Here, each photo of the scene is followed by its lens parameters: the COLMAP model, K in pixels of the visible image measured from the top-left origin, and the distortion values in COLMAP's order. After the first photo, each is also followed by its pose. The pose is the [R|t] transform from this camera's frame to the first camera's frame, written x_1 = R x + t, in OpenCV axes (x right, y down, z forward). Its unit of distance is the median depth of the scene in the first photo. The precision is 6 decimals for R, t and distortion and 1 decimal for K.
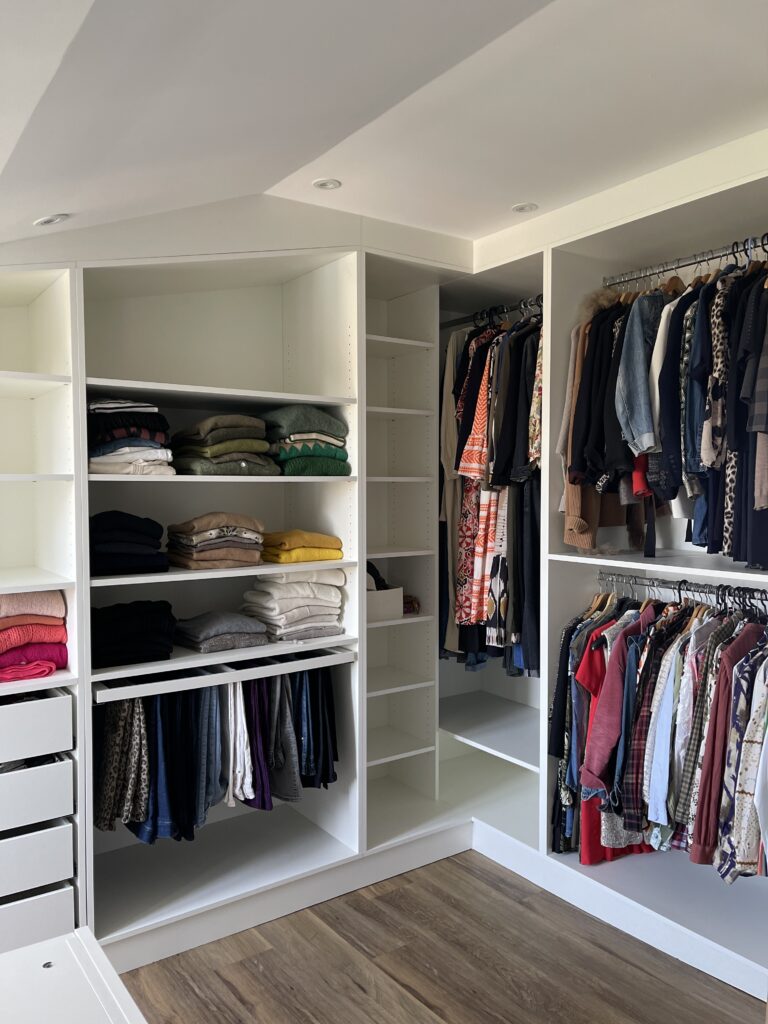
lens RADIAL K [[779.8, 0, 379.8], [0, 779.8, 513.1], [0, 0, 1]] dist [0.067666, -0.086596]
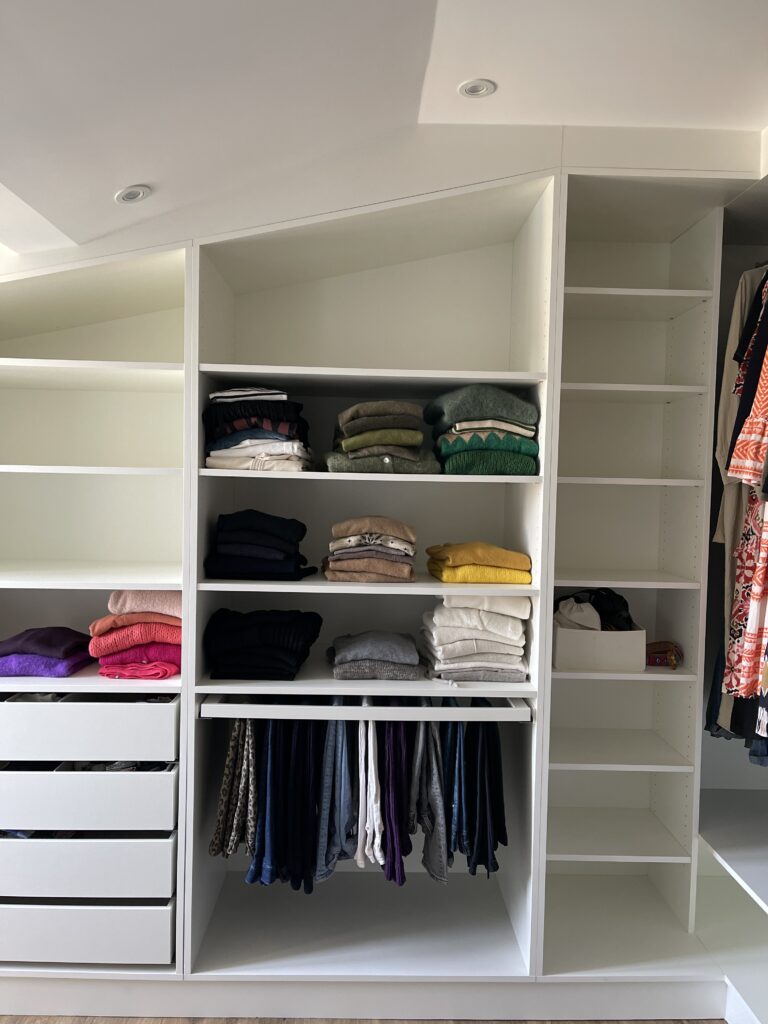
lens RADIAL K [[779.8, 0, 384.2], [0, 779.8, 514.2], [0, 0, 1]] dist [0.067666, -0.086596]
pose [[0.831309, 0.042026, -0.554219, 0.273113], [-0.042753, 0.999018, 0.011626, -0.013506], [0.554163, 0.014030, 0.832290, 0.298954]]
